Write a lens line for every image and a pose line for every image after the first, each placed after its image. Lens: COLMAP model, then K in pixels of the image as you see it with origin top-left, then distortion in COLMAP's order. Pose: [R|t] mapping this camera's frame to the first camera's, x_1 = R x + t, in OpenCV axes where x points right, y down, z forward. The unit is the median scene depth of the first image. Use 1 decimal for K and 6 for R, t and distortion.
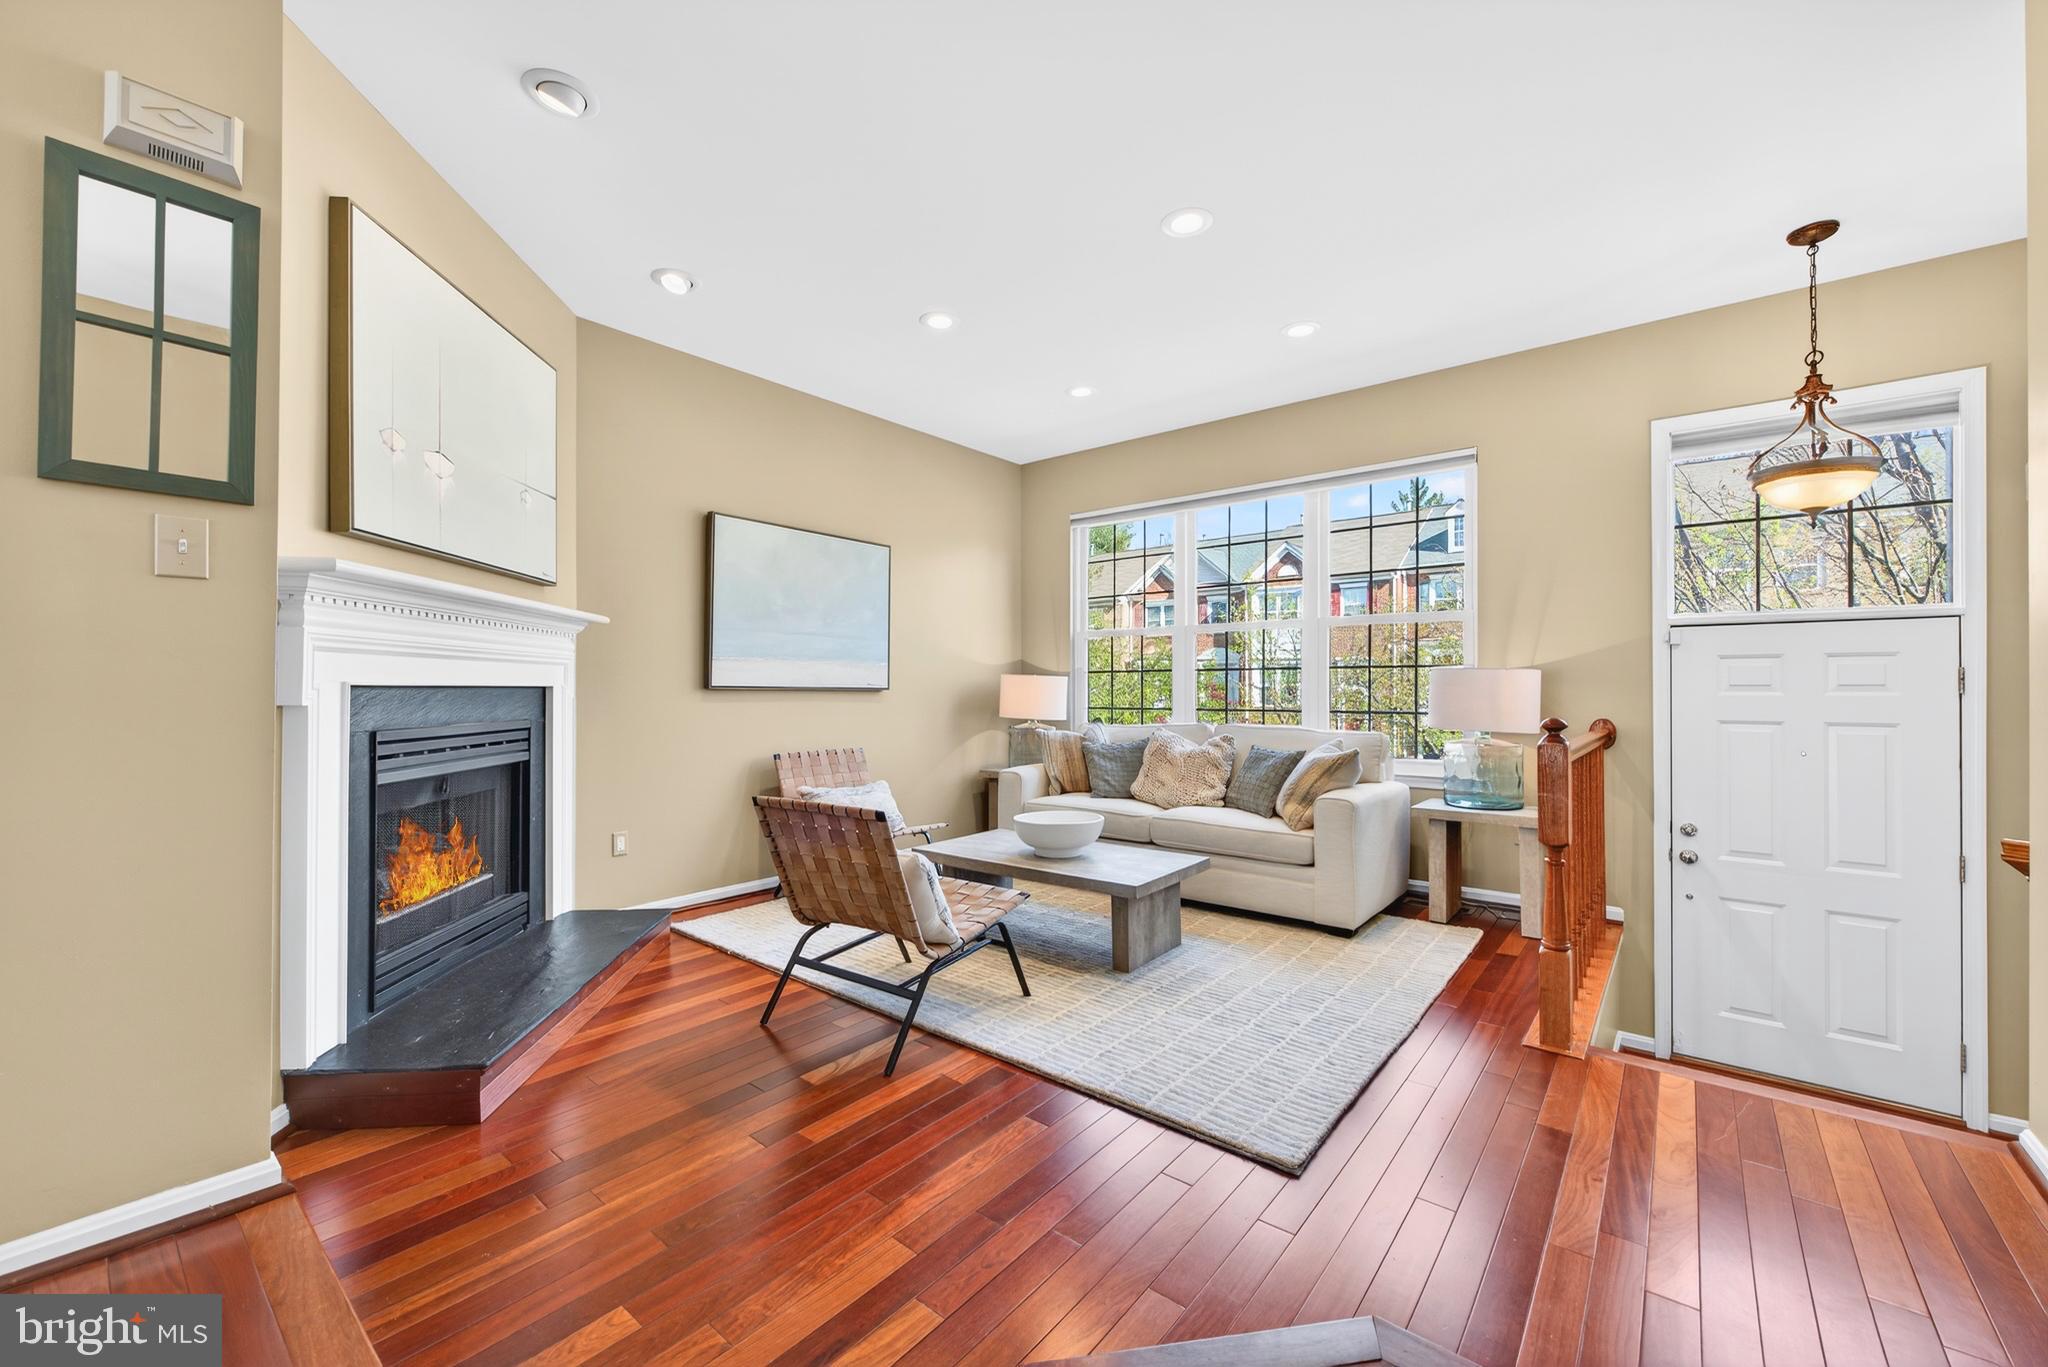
lens RADIAL K [[803.1, 0, 1011.9], [0, 803.1, 683.8], [0, 0, 1]] dist [-0.002215, -0.001555]
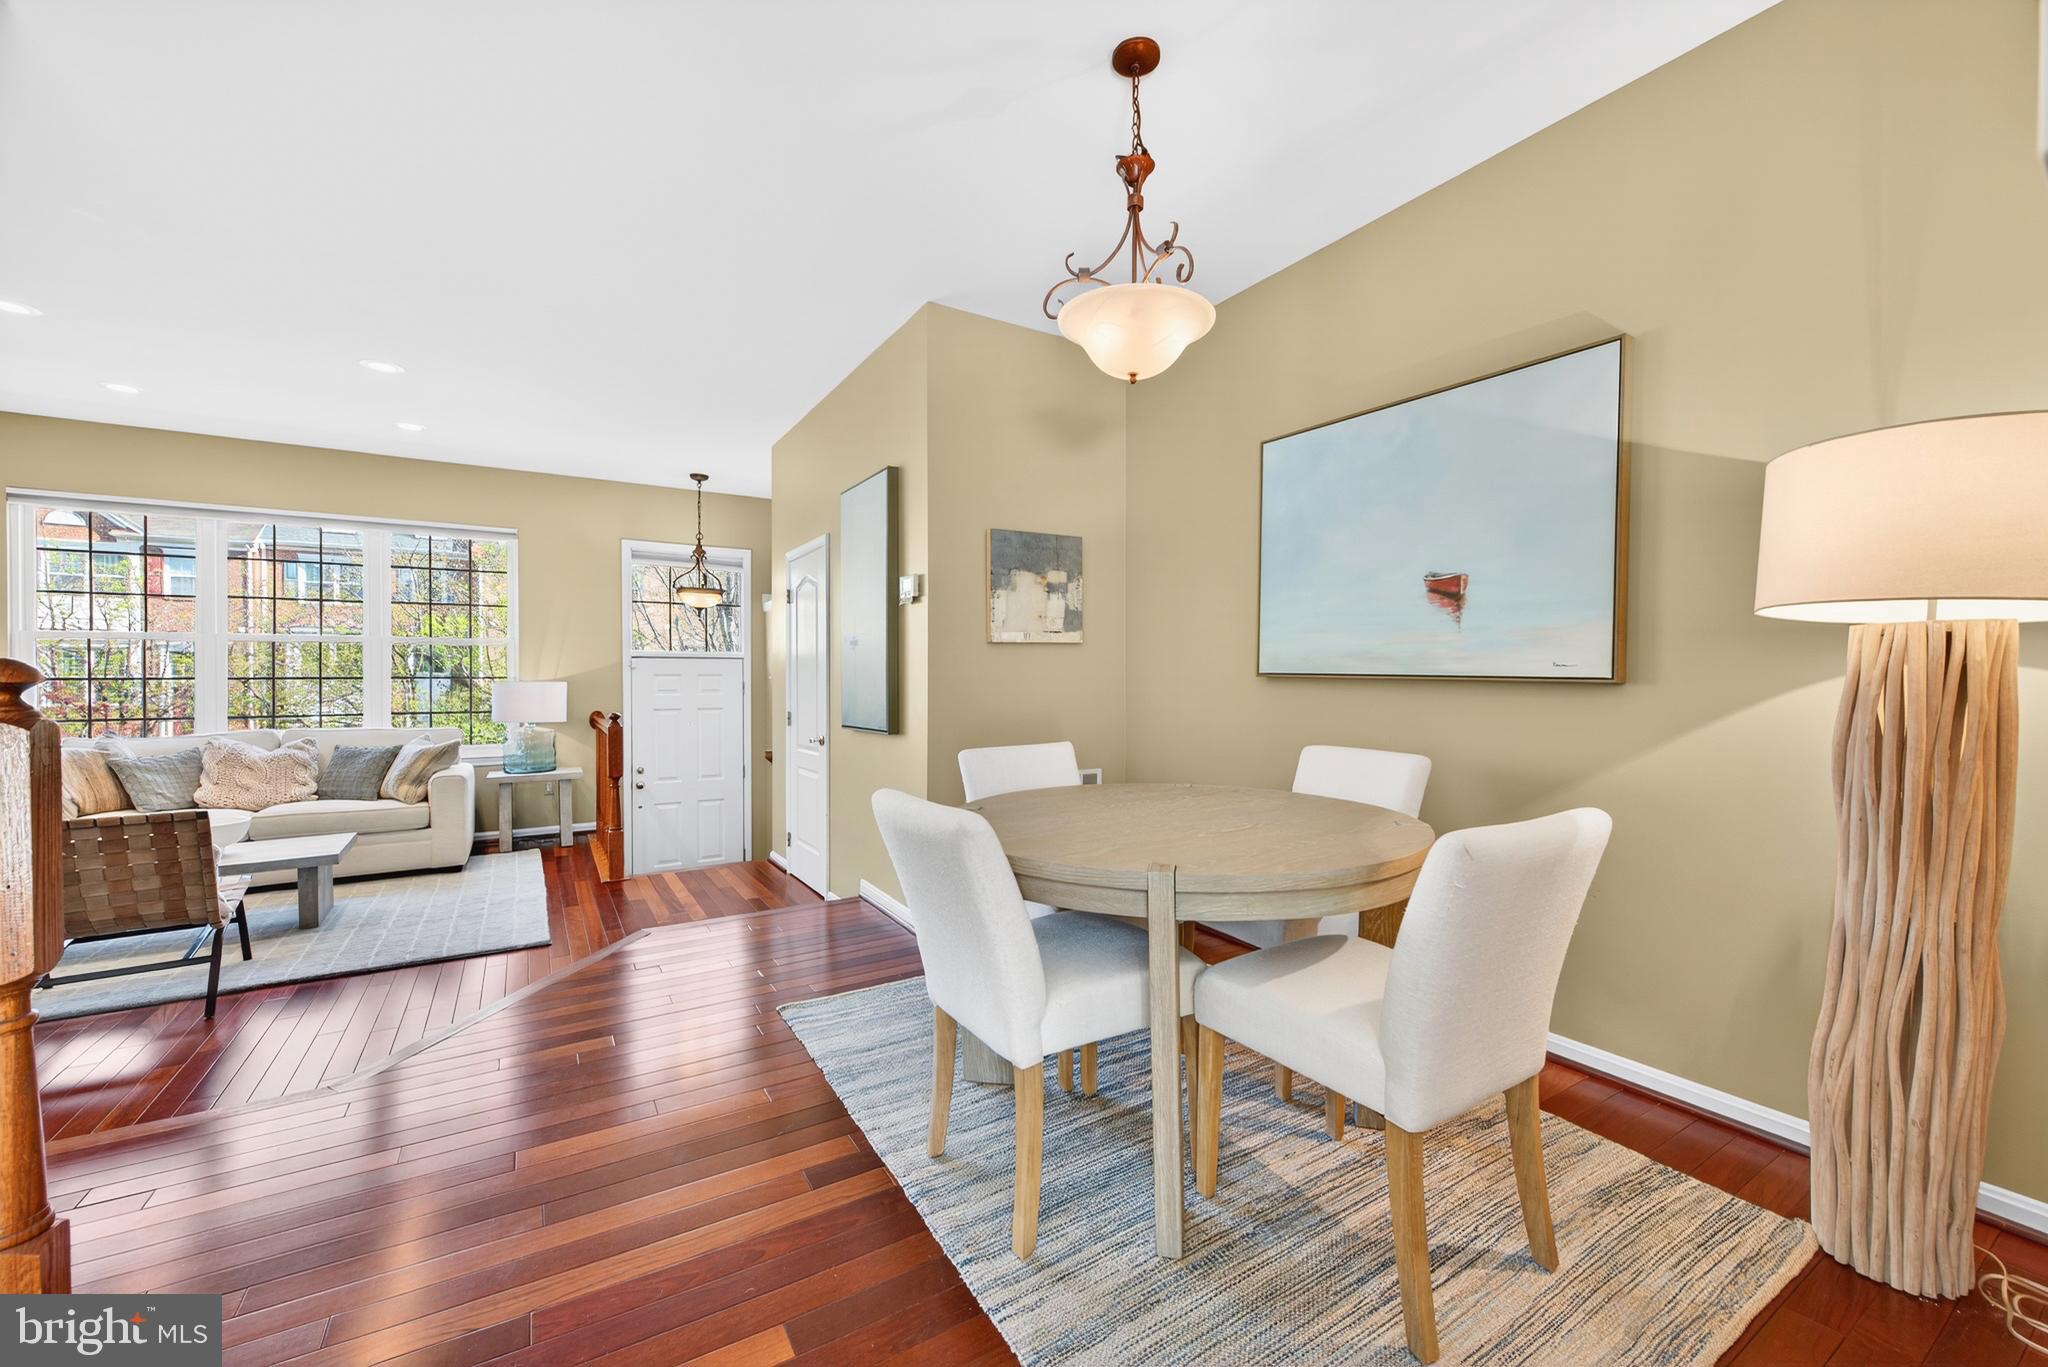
lens RADIAL K [[803.1, 0, 1022.1], [0, 803.1, 688.9], [0, 0, 1]] dist [-0.002215, -0.001555]
pose [[0.315689, -0.017260, 0.948706, -0.609573], [-0.004195, 0.999799, 0.019585, -0.040890], [-0.948853, -0.010162, 0.315554, -0.393807]]
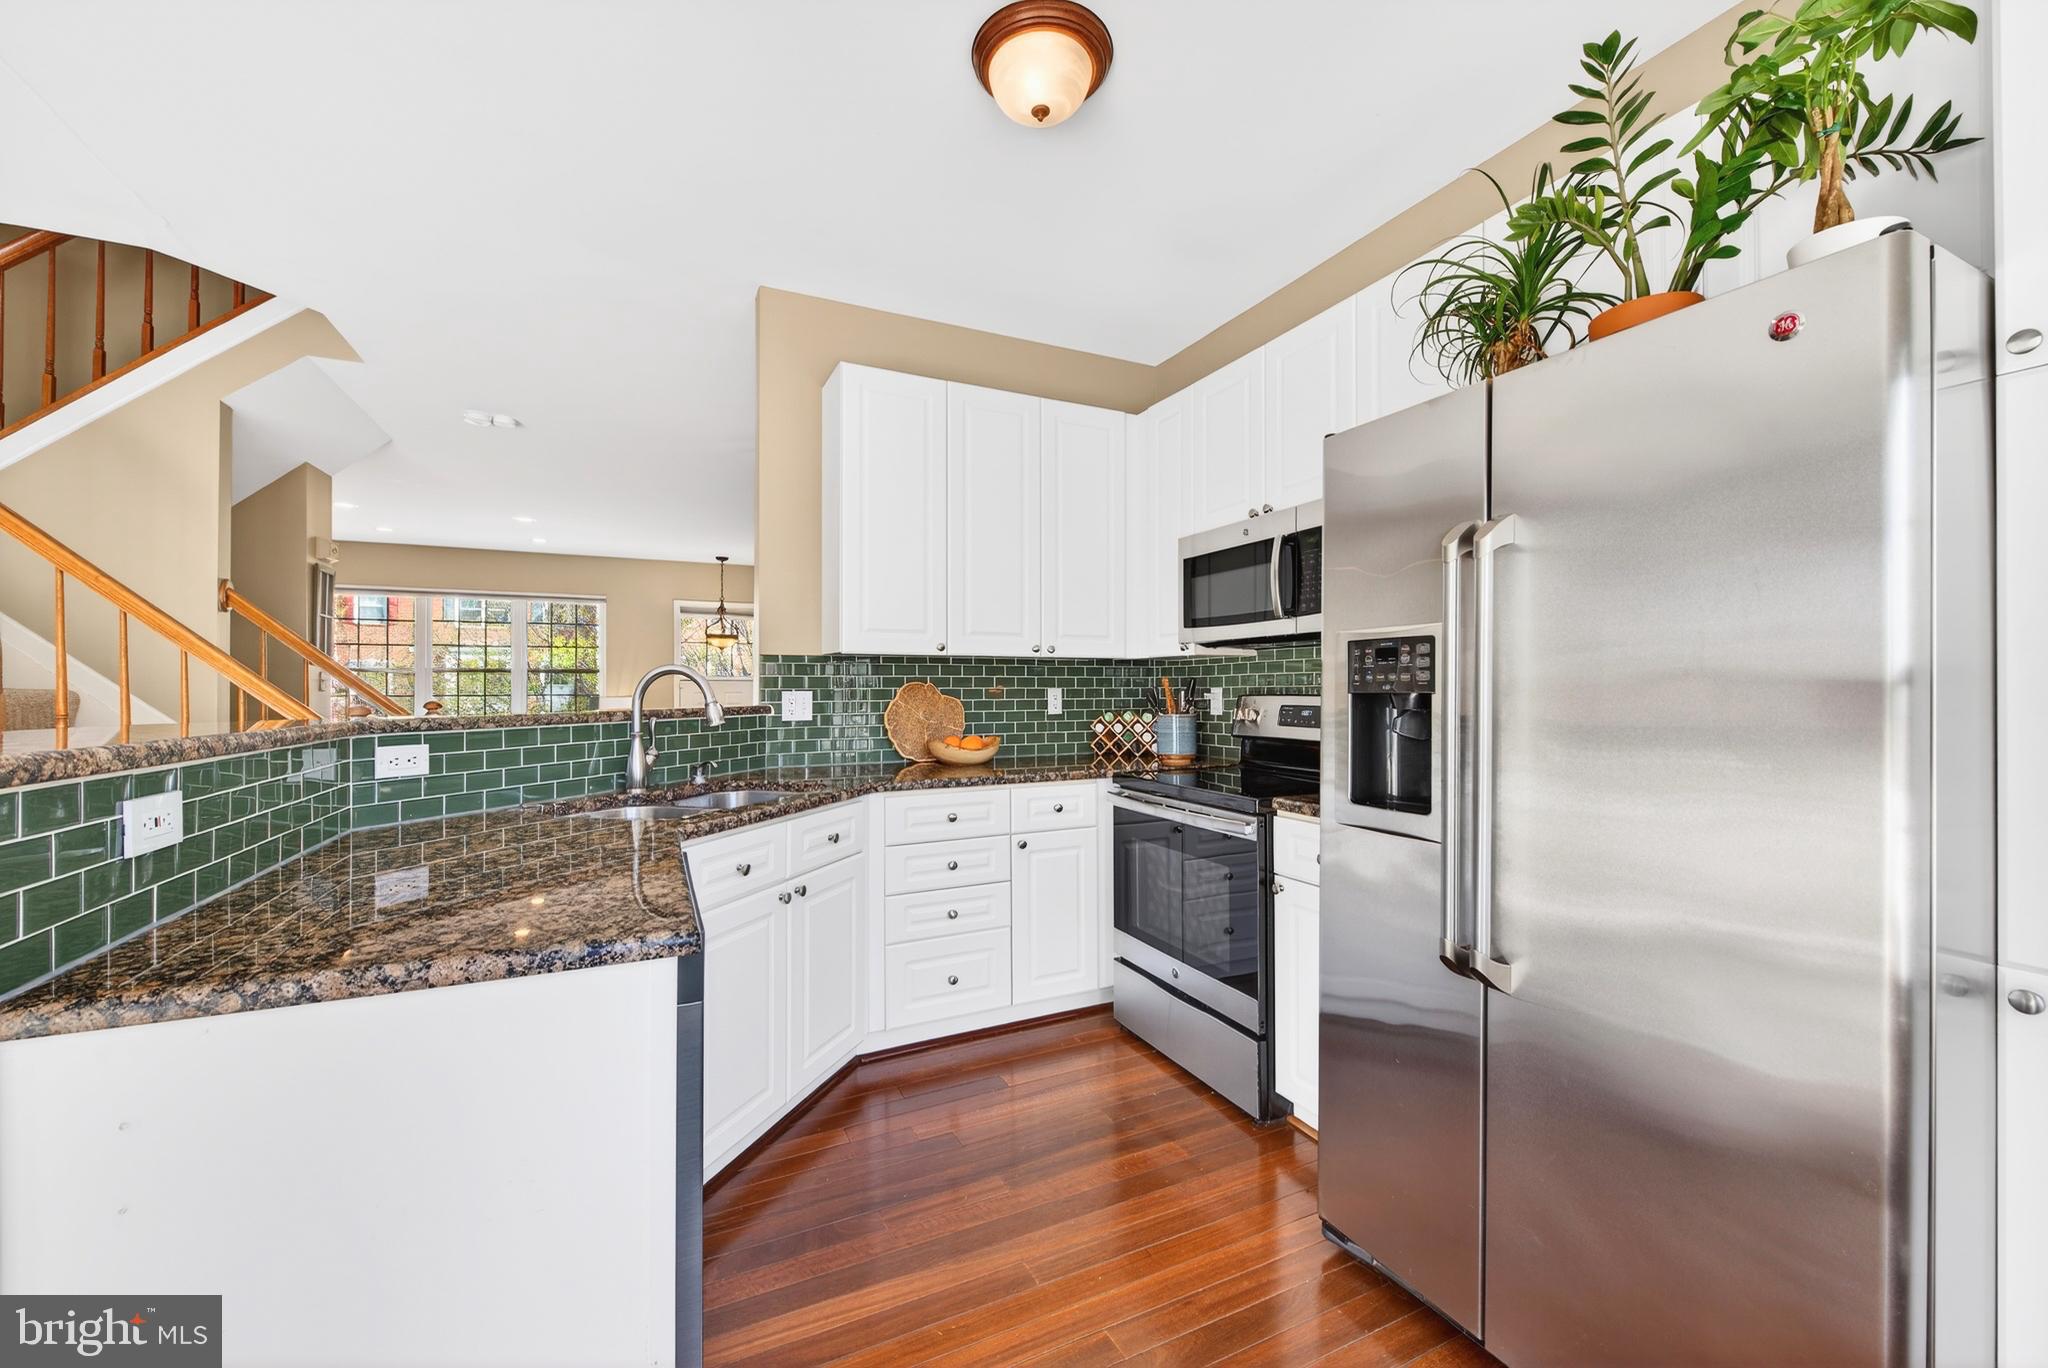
lens RADIAL K [[803.1, 0, 1021.9], [0, 803.1, 682.1], [0, 0, 1]] dist [-0.002215, -0.001555]
pose [[0.420578, 0.005395, 0.907241, -1.084365], [-0.005476, 0.999979, -0.003408, -0.066465], [-0.907240, -0.003535, 0.420598, -1.113833]]
